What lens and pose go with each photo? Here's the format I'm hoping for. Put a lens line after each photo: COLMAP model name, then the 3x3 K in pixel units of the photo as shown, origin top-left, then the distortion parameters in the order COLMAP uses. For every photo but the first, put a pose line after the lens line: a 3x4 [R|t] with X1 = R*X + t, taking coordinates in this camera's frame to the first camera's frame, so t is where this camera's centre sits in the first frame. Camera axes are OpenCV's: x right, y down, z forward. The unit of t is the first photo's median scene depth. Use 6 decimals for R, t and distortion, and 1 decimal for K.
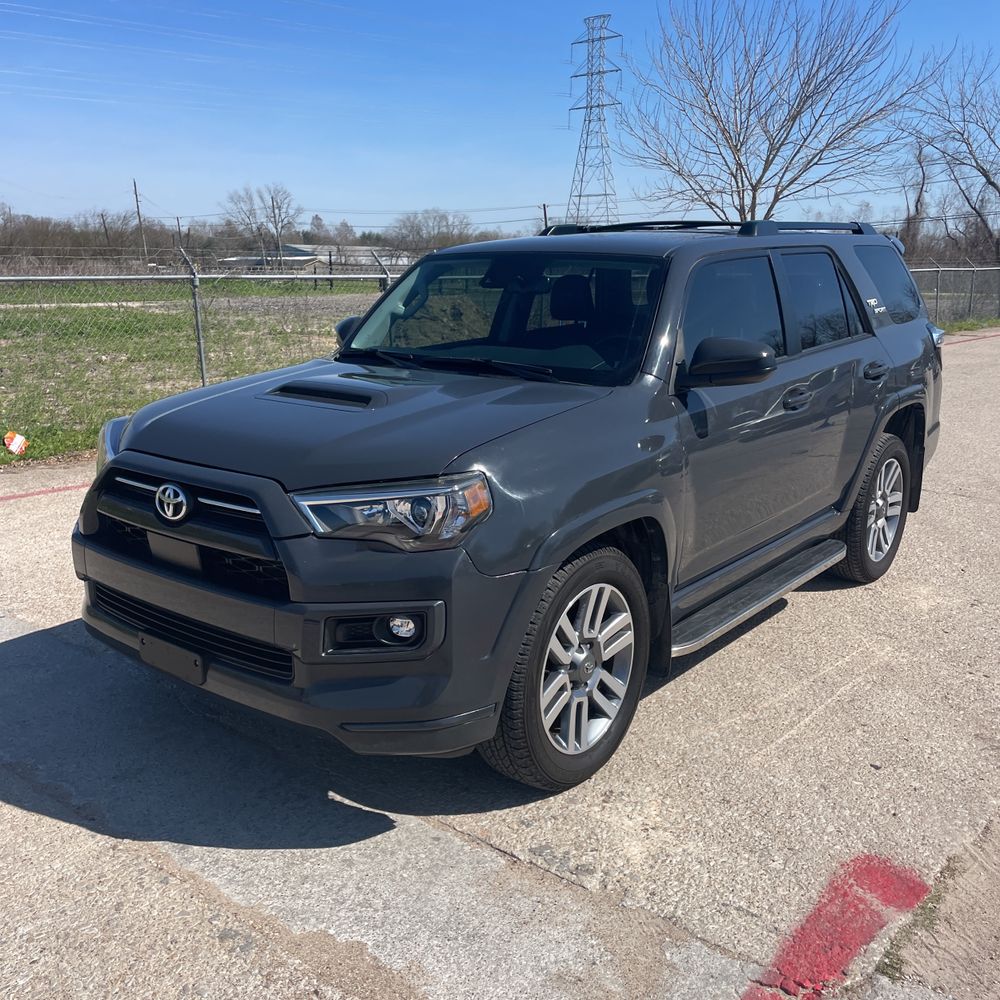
lens RADIAL K [[1009.9, 0, 499.2], [0, 1009.9, 502.7], [0, 0, 1]] dist [0.029196, 0.000000]
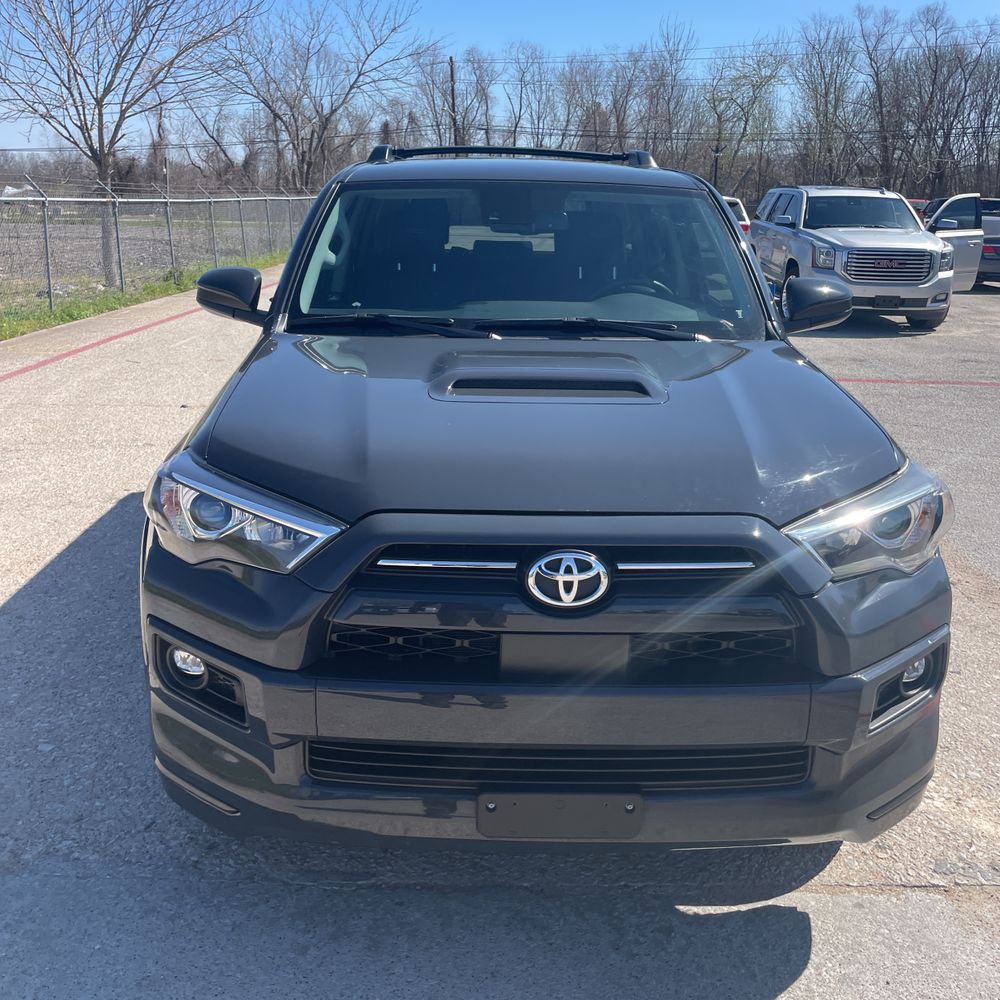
lens RADIAL K [[1009.9, 0, 499.4], [0, 1009.9, 501.0], [0, 0, 1]] dist [0.029196, 0.000000]
pose [[0.765201, -0.177005, 0.618980, -0.687268], [0.135676, 0.984205, 0.113719, -0.117959], [-0.629332, -0.003037, 0.777131, 0.498148]]
